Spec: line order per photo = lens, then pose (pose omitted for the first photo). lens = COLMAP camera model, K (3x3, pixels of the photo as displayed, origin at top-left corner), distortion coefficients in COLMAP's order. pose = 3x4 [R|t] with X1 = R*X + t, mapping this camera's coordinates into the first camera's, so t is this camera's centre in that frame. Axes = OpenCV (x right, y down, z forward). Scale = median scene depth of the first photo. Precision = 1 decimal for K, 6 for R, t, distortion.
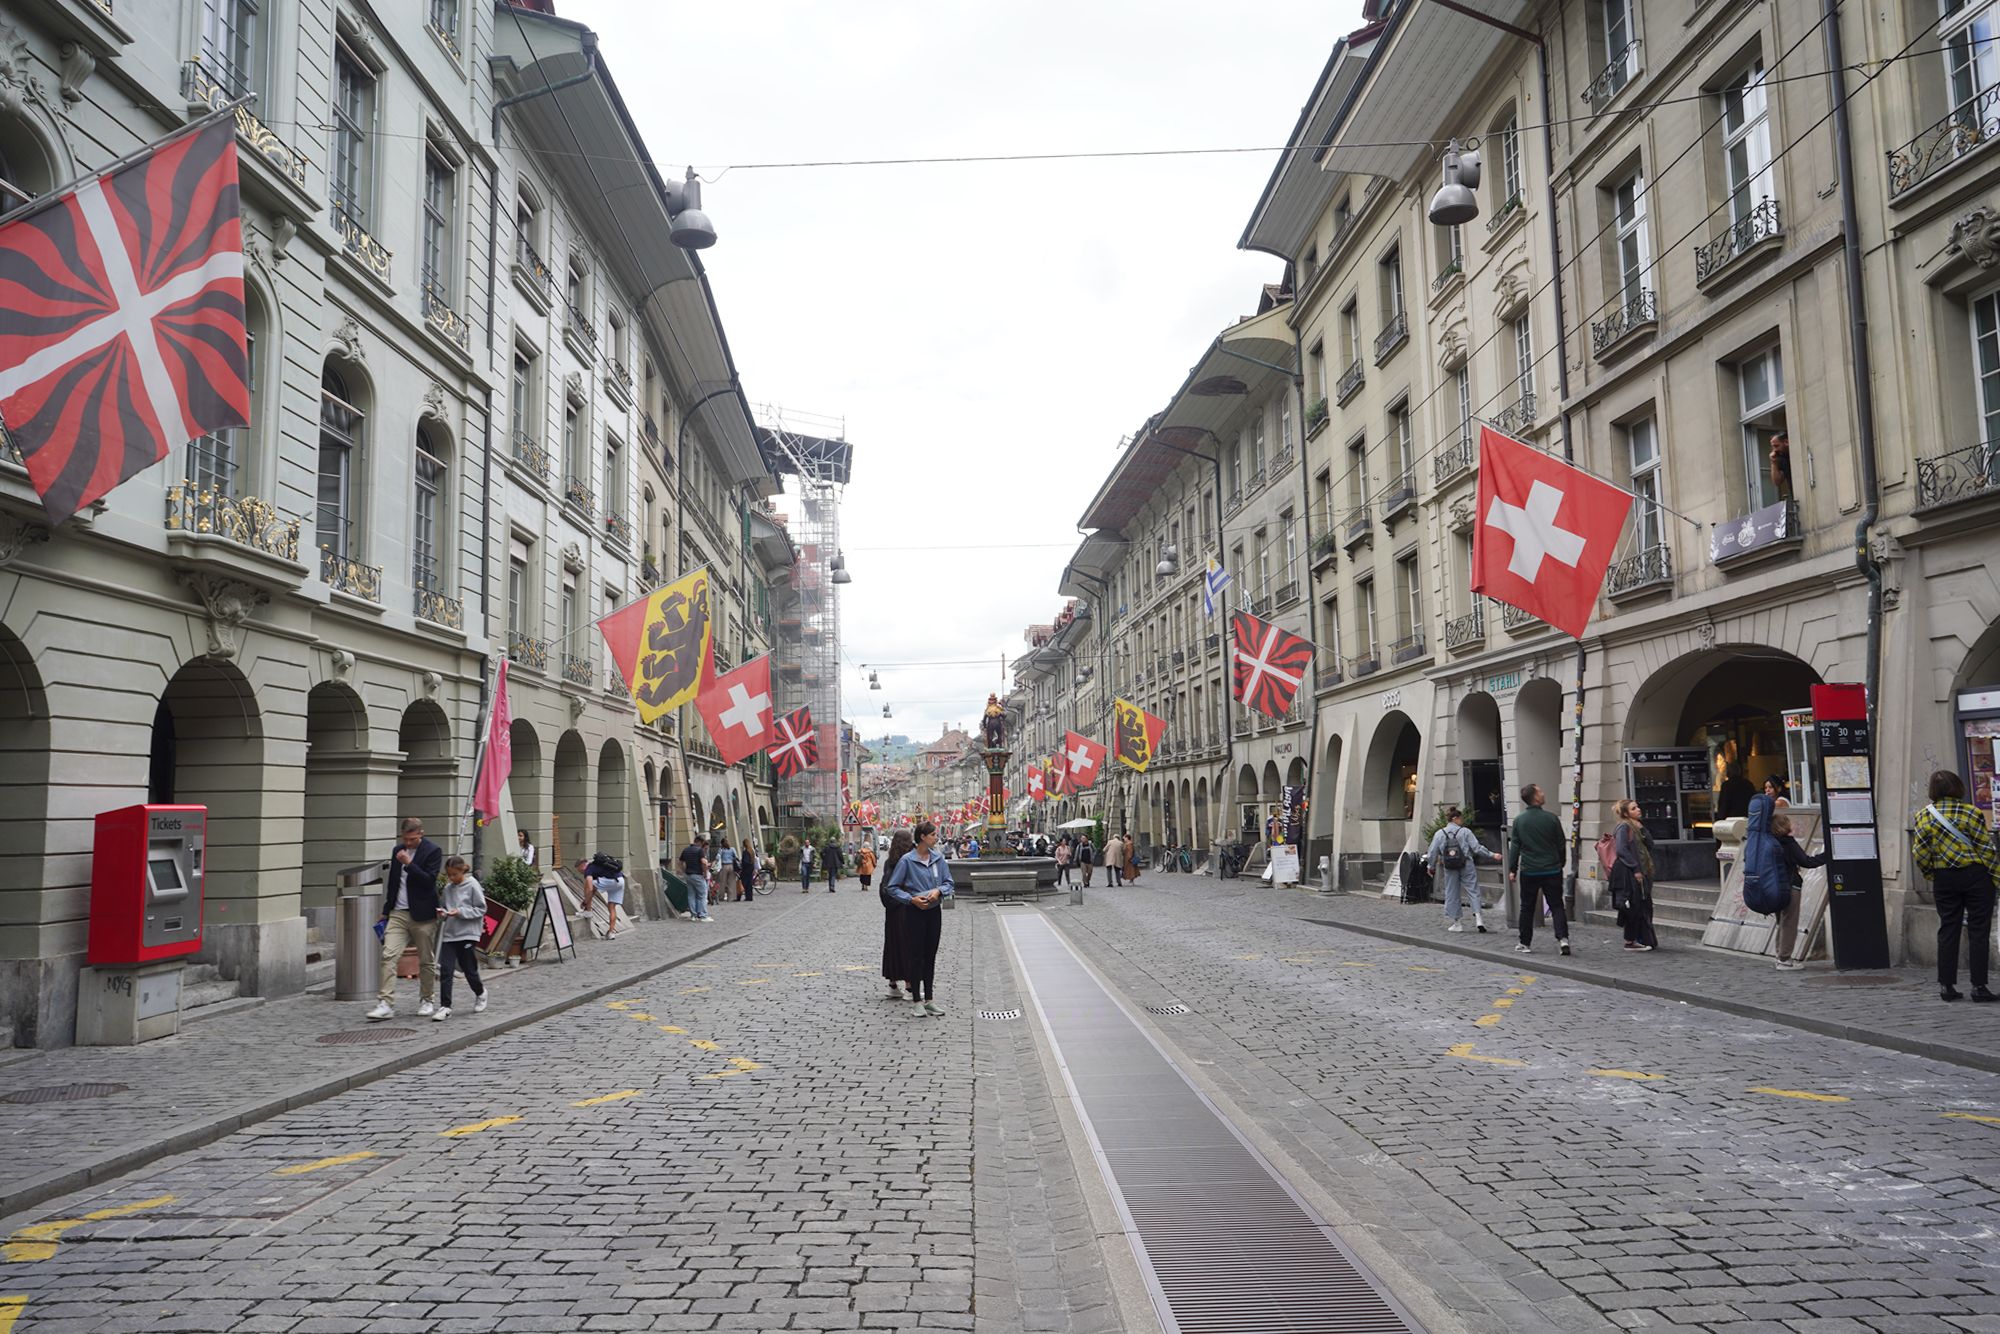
lens RADIAL K [[1337.8, 0, 994.3], [0, 1337.8, 670.1], [0, 0, 1]] dist [-0.027331, 0.026690]
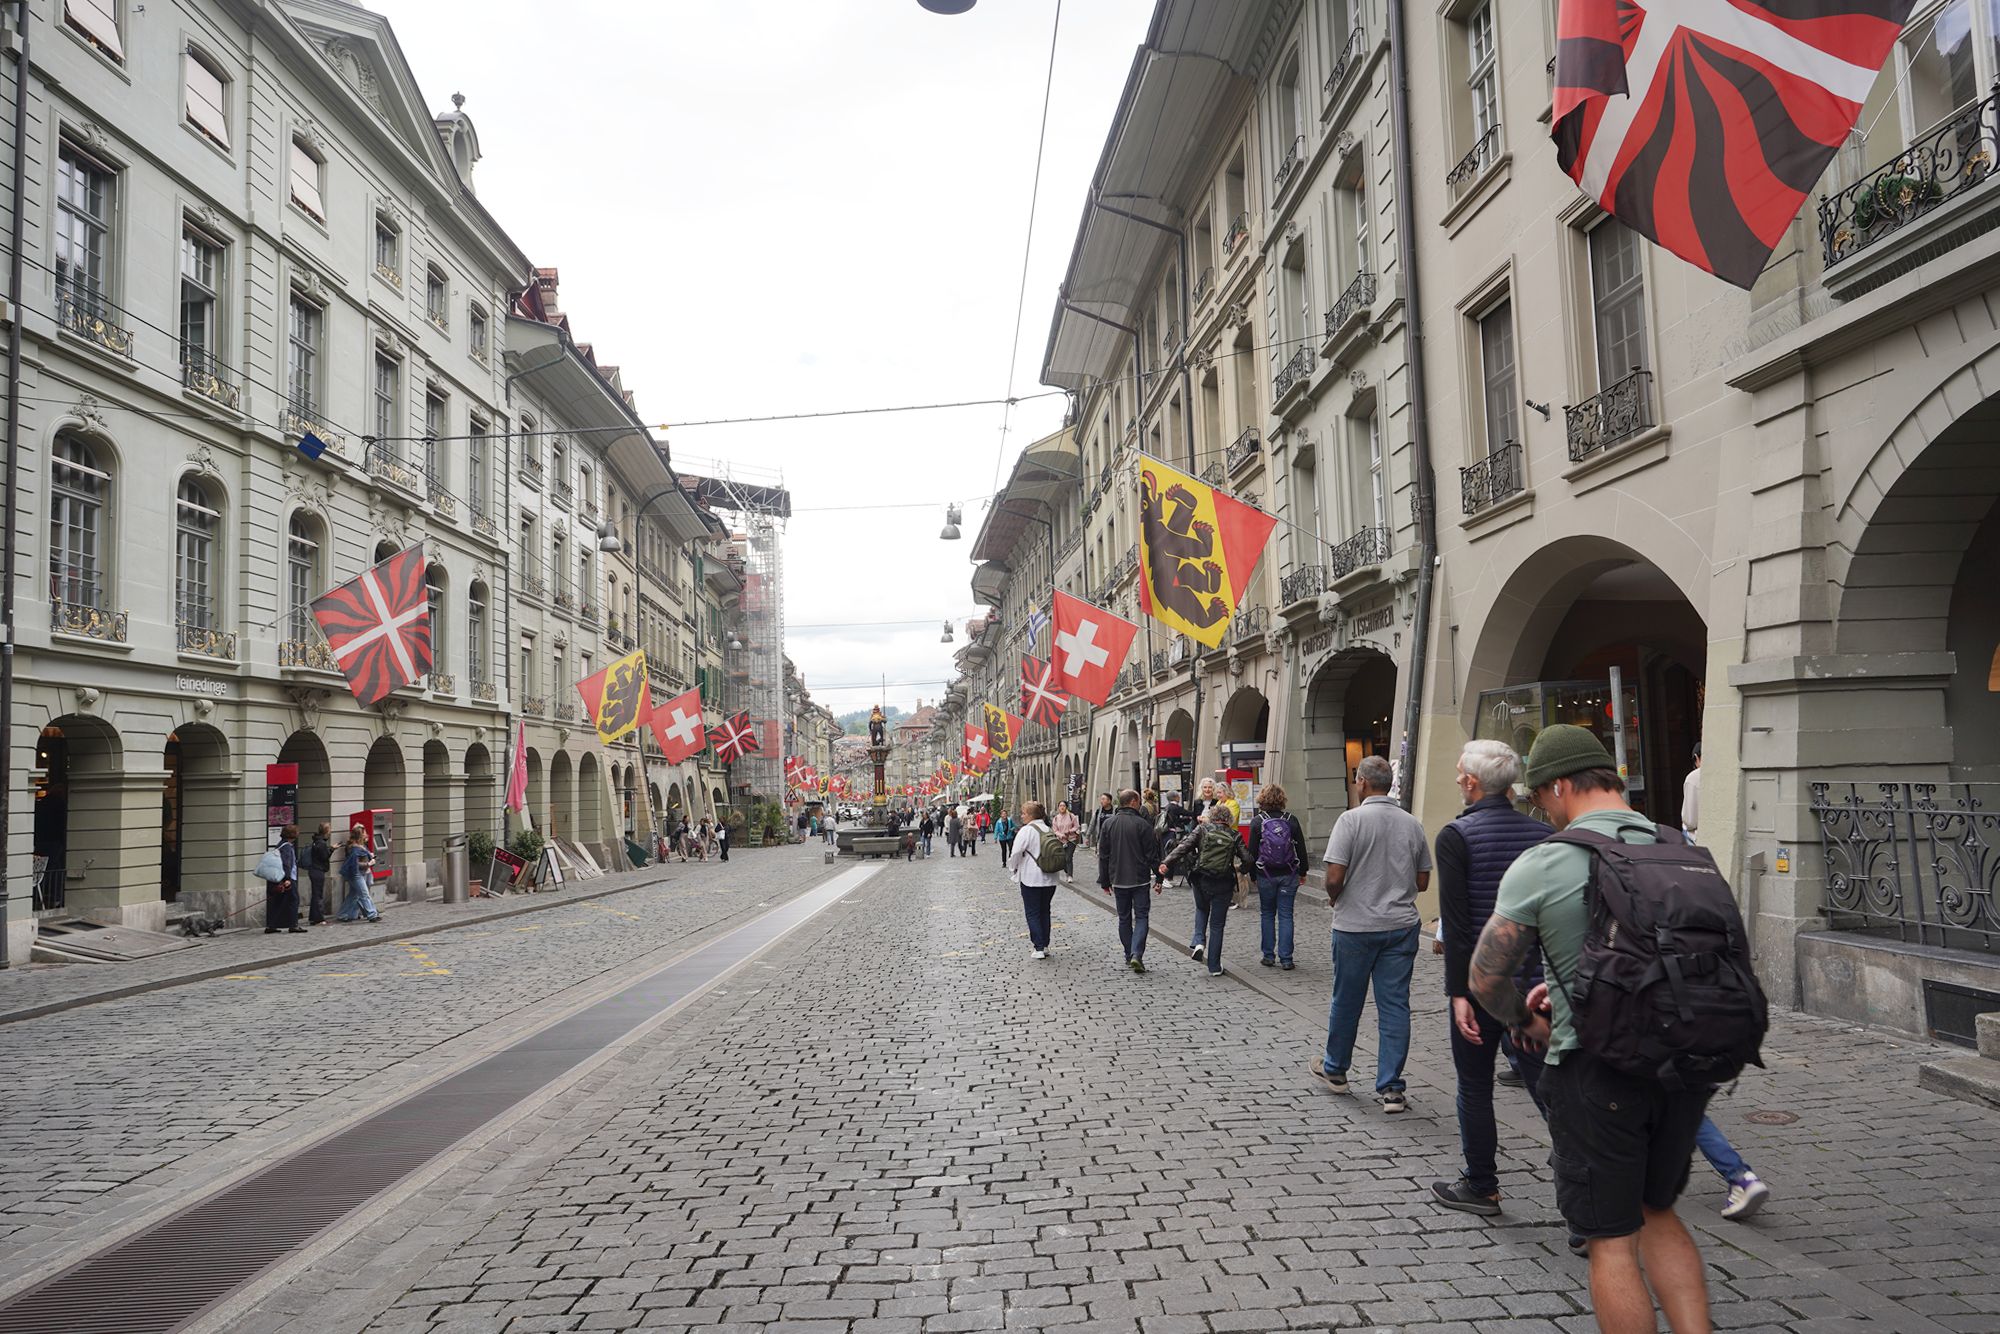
lens RADIAL K [[1337.8, 0, 994.3], [0, 1337.8, 670.1], [0, 0, 1]] dist [-0.027331, 0.026690]
pose [[0.999925, -0.011294, 0.004819, 0.164652], [0.011177, 0.999659, 0.023594, -0.070862], [-0.005083, -0.023538, 0.999710, -0.503543]]
